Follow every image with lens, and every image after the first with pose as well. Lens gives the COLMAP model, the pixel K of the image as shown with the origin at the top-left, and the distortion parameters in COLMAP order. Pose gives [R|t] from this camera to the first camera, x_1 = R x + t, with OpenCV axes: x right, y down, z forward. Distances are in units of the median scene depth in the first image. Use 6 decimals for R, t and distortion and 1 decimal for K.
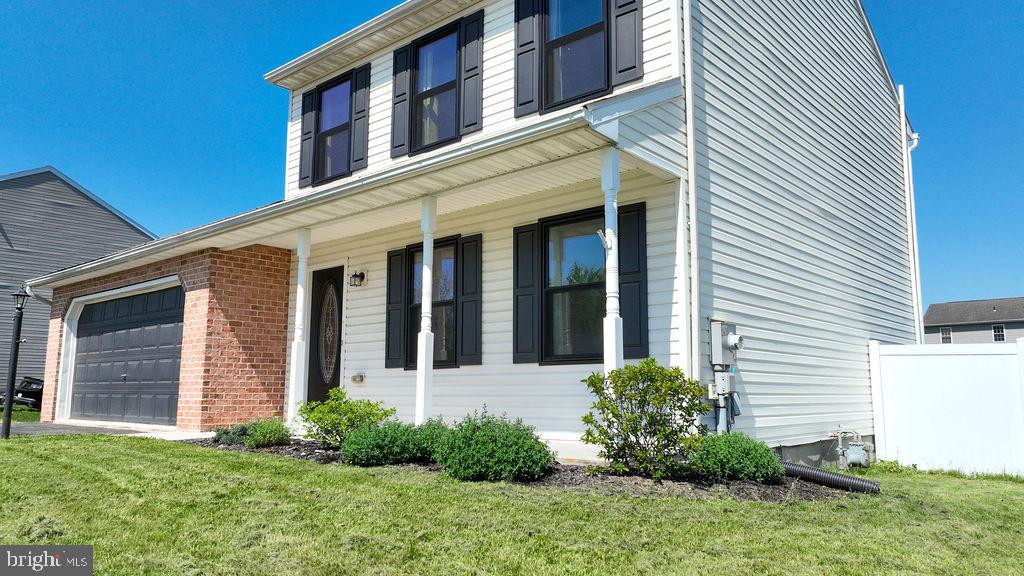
lens RADIAL K [[740.5, 0, 518.8], [0, 740.5, 283.9], [0, 0, 1]] dist [0.002543, 0.004004]
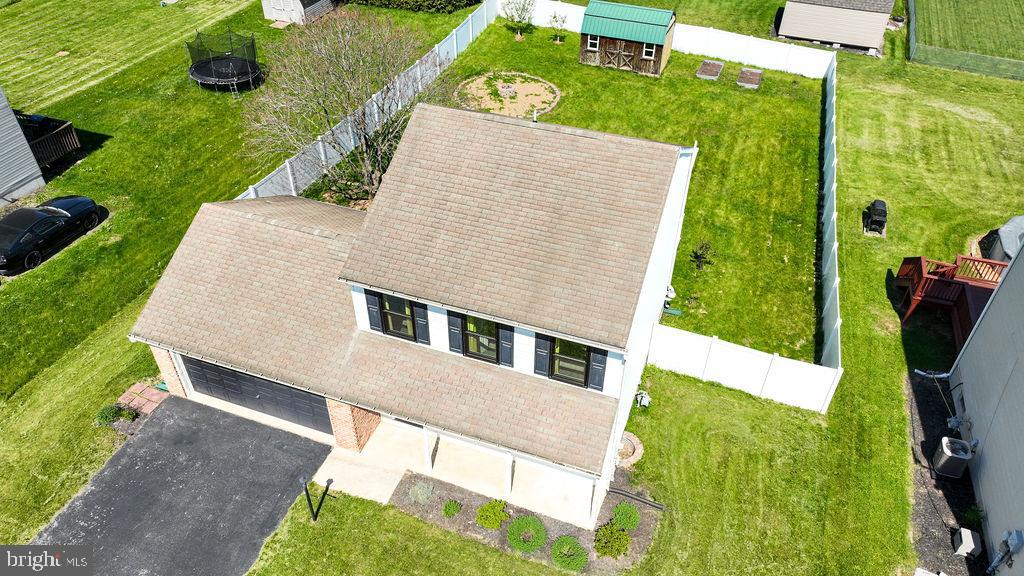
lens RADIAL K [[721.6, 0, 512.0], [0, 721.6, 288.0], [0, 0, 1]] dist [0.008407, -0.001258]
pose [[0.934107, -0.220268, 0.280940, -0.487785], [-0.059207, 0.680474, 0.730376, -1.562194], [-0.352050, -0.698883, 0.622594, -0.068050]]
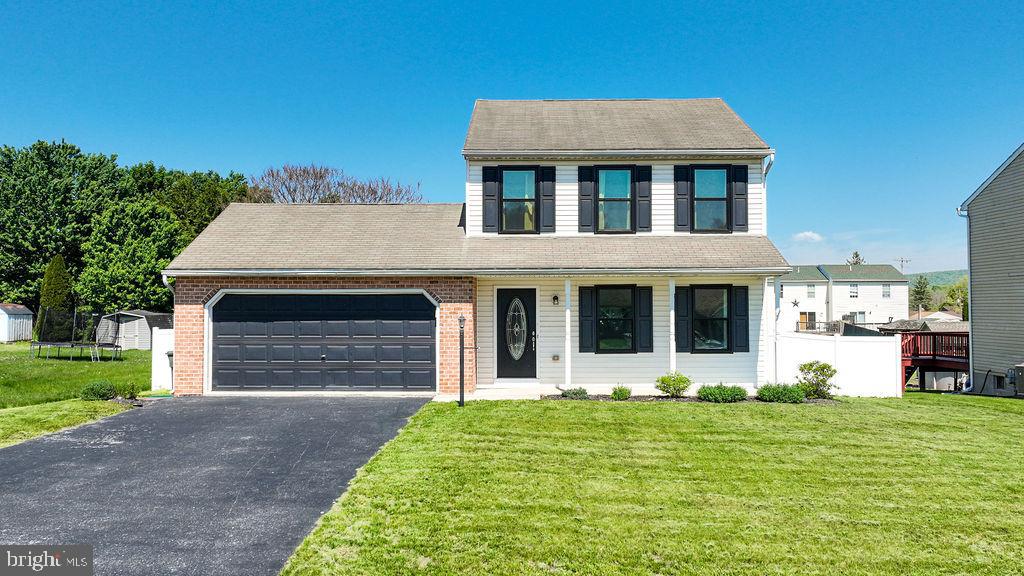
lens RADIAL K [[721.6, 0, 512.0], [0, 721.6, 288.0], [0, 0, 1]] dist [0.008407, -0.001258]
pose [[0.757468, 0.017552, 0.652636, -1.356012], [-0.094374, 0.992083, 0.082852, -0.159516], [-0.646015, -0.124349, 0.753128, -0.178811]]
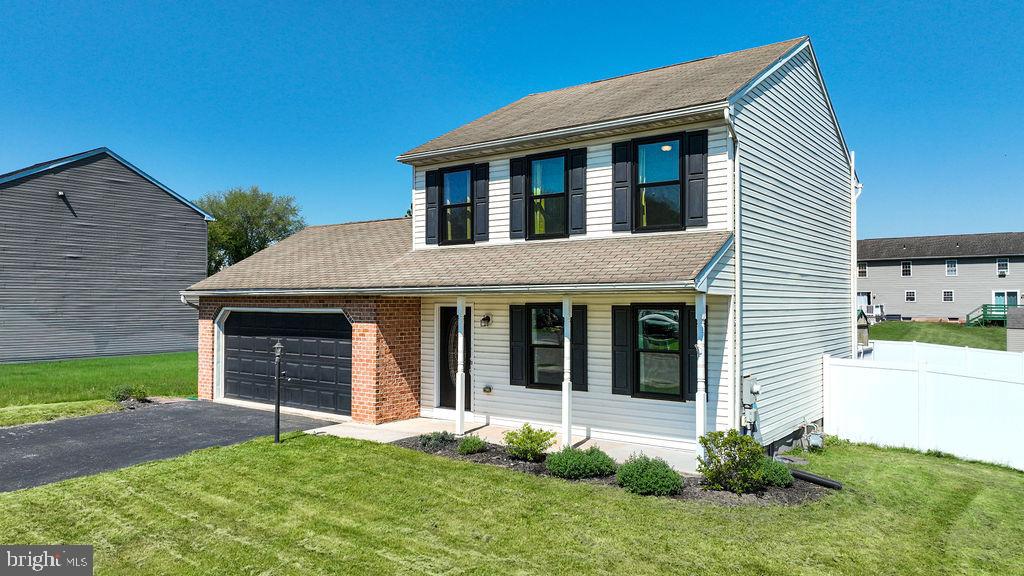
lens RADIAL K [[721.6, 0, 512.0], [0, 721.6, 288.0], [0, 0, 1]] dist [0.008407, -0.001258]
pose [[0.997136, 0.000957, 0.075629, -0.267820], [-0.010829, 0.991425, 0.130229, -0.249457], [-0.074856, -0.130675, 0.988595, -0.376725]]
